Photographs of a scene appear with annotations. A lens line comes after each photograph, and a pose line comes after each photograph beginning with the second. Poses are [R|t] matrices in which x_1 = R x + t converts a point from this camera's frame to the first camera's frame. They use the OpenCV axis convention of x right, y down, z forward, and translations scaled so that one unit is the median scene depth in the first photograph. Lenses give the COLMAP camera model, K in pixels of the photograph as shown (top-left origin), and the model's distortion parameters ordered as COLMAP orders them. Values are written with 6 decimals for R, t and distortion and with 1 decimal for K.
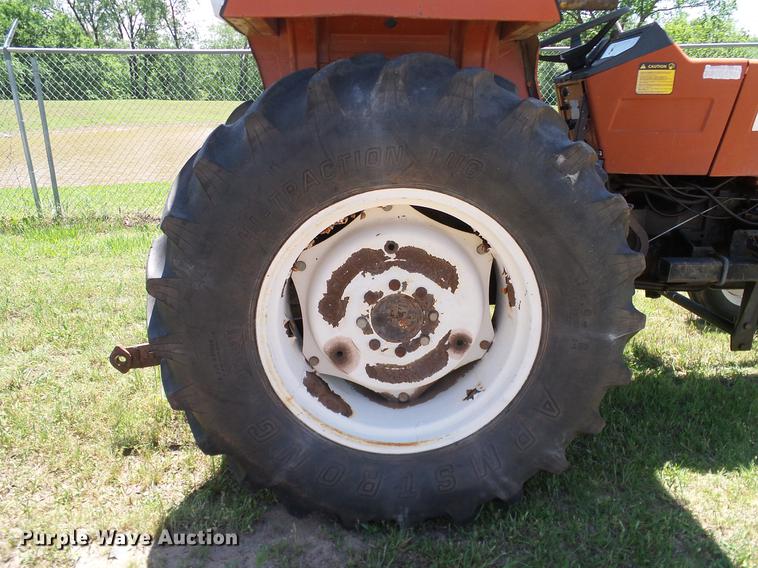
lens RADIAL K [[526.4, 0, 381.6], [0, 526.4, 286.0], [0, 0, 1]] dist [-0.016642, 0.008595]
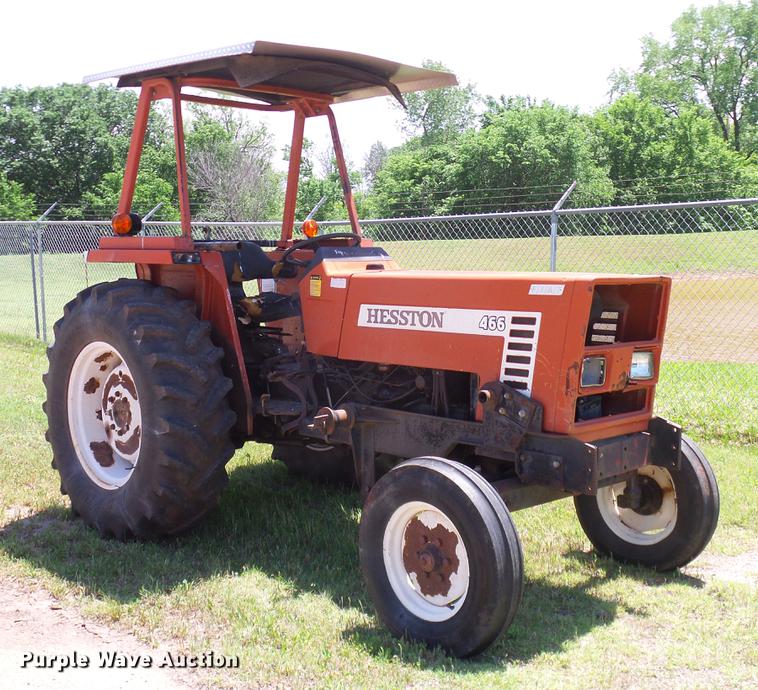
lens RADIAL K [[979.6, 0, 377.2], [0, 979.6, 343.7], [0, 0, 1]] dist [0.024578, 0.000000]
pose [[0.670266, 0.068645, -0.738939, 3.117263], [-0.230175, 0.965838, -0.119061, 0.027888], [0.705523, 0.249888, 0.663169, -0.688703]]
